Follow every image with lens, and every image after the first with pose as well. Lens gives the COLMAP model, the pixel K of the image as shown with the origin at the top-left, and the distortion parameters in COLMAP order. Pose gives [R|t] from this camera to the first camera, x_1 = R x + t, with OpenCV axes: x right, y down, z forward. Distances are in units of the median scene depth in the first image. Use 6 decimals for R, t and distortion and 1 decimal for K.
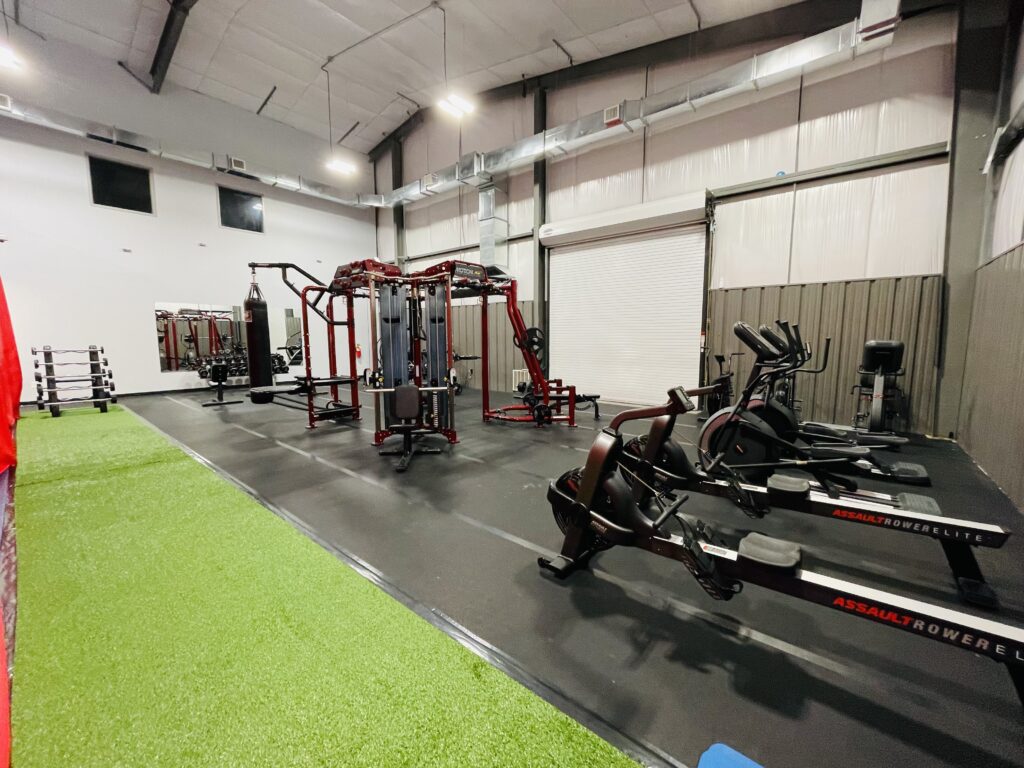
lens RADIAL K [[414.3, 0, 512.0], [0, 414.3, 384.0], [0, 0, 1]] dist [-0.001971, -0.000164]
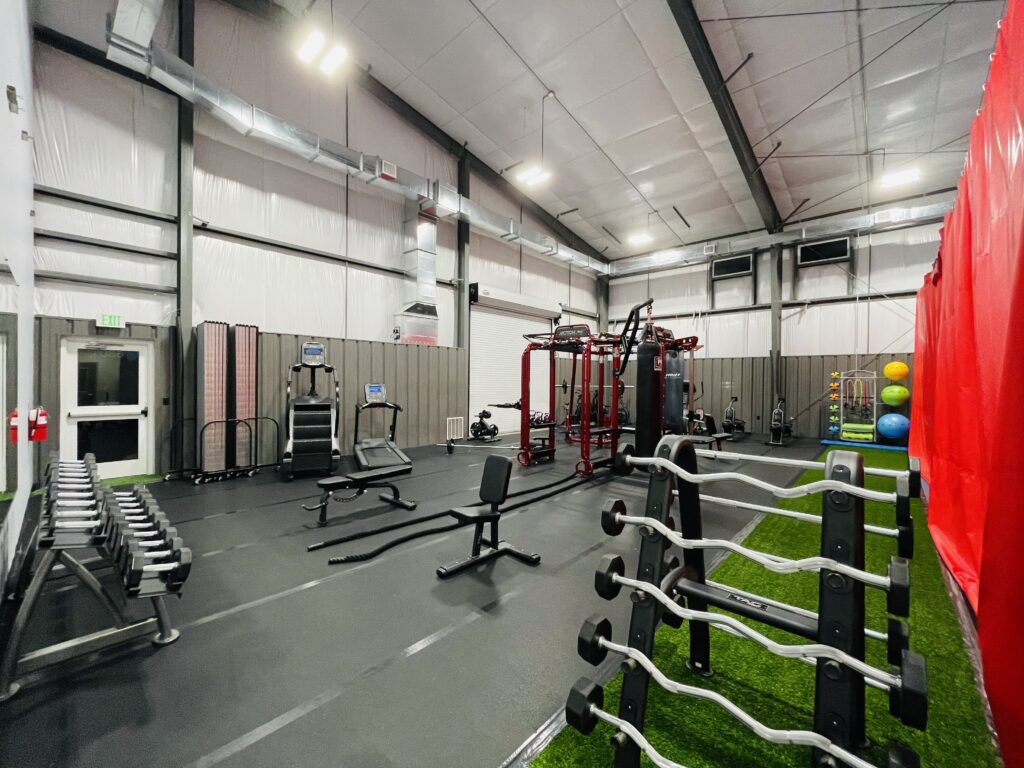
lens RADIAL K [[414.3, 0, 512.0], [0, 414.3, 384.0], [0, 0, 1]] dist [-0.001971, -0.000164]
pose [[0.024743, -0.006603, 0.999672, -0.968021], [0.111179, 0.993793, 0.003812, -0.106333], [-0.993492, 0.111048, 0.025324, 0.858376]]
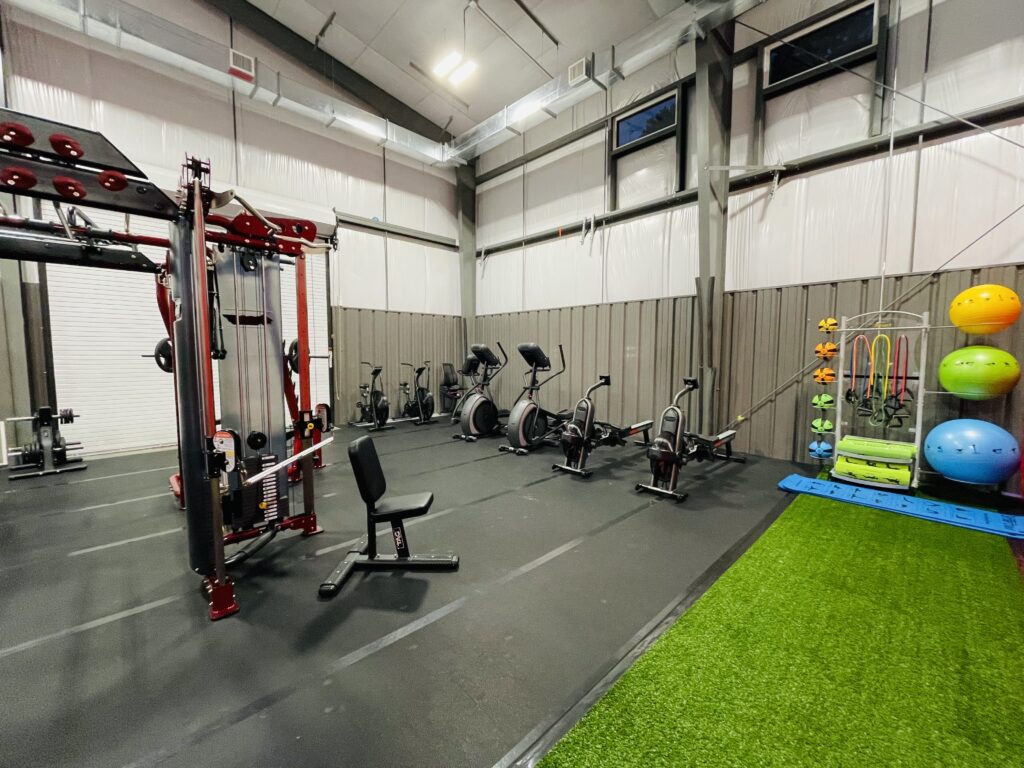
lens RADIAL K [[414.3, 0, 512.0], [0, 414.3, 384.0], [0, 0, 1]] dist [-0.001971, -0.000164]
pose [[0.089823, -0.071492, 0.993388, -0.380492], [0.118056, 0.991153, 0.060657, -0.037315], [-0.988936, 0.111828, 0.097468, 0.369730]]
